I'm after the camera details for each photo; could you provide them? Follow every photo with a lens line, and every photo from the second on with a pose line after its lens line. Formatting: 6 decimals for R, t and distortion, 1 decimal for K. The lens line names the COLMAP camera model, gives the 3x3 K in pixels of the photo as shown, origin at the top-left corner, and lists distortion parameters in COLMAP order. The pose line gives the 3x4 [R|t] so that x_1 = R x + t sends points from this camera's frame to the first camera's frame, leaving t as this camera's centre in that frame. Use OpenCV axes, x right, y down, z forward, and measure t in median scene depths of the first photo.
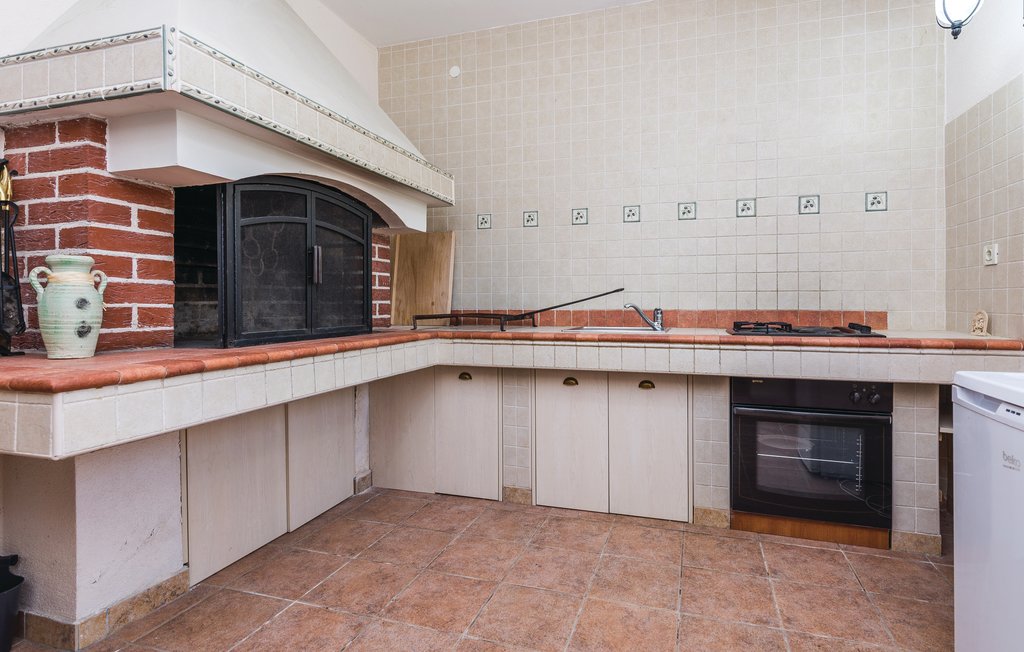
lens RADIAL K [[505.9, 0, 534.1], [0, 505.9, 304.9], [0, 0, 1]] dist [-0.004780, -0.001162]
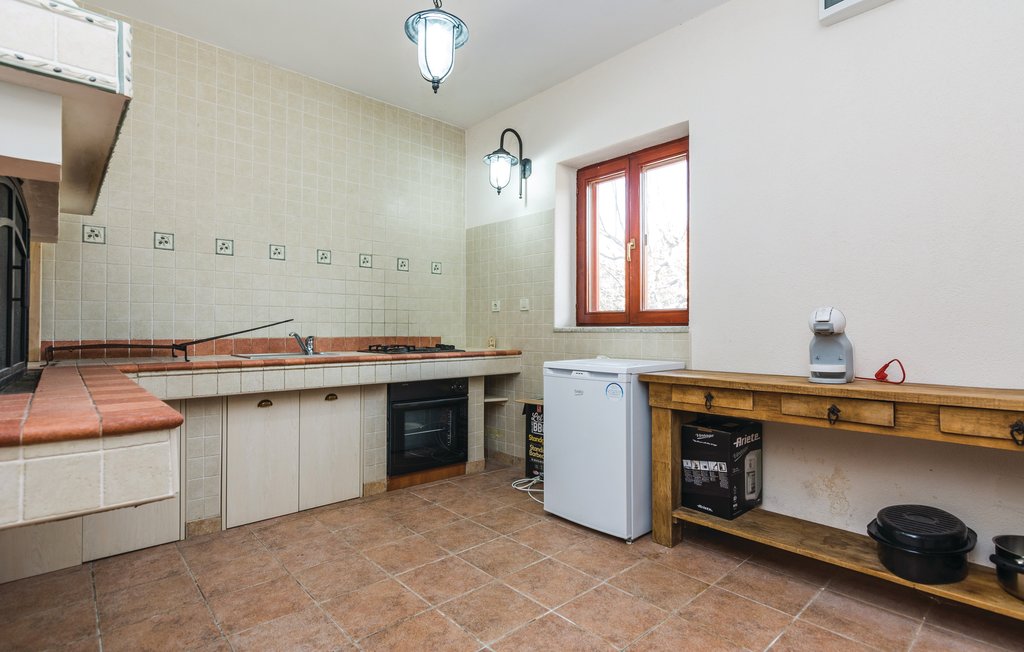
lens RADIAL K [[505.9, 0, 511.0], [0, 505.9, 326.0], [0, 0, 1]] dist [-0.004780, -0.001162]
pose [[0.510963, 0.008043, 0.859565, -0.636892], [0.002495, 0.999938, -0.010840, -0.003470], [-0.859599, 0.007683, 0.510912, -0.023405]]
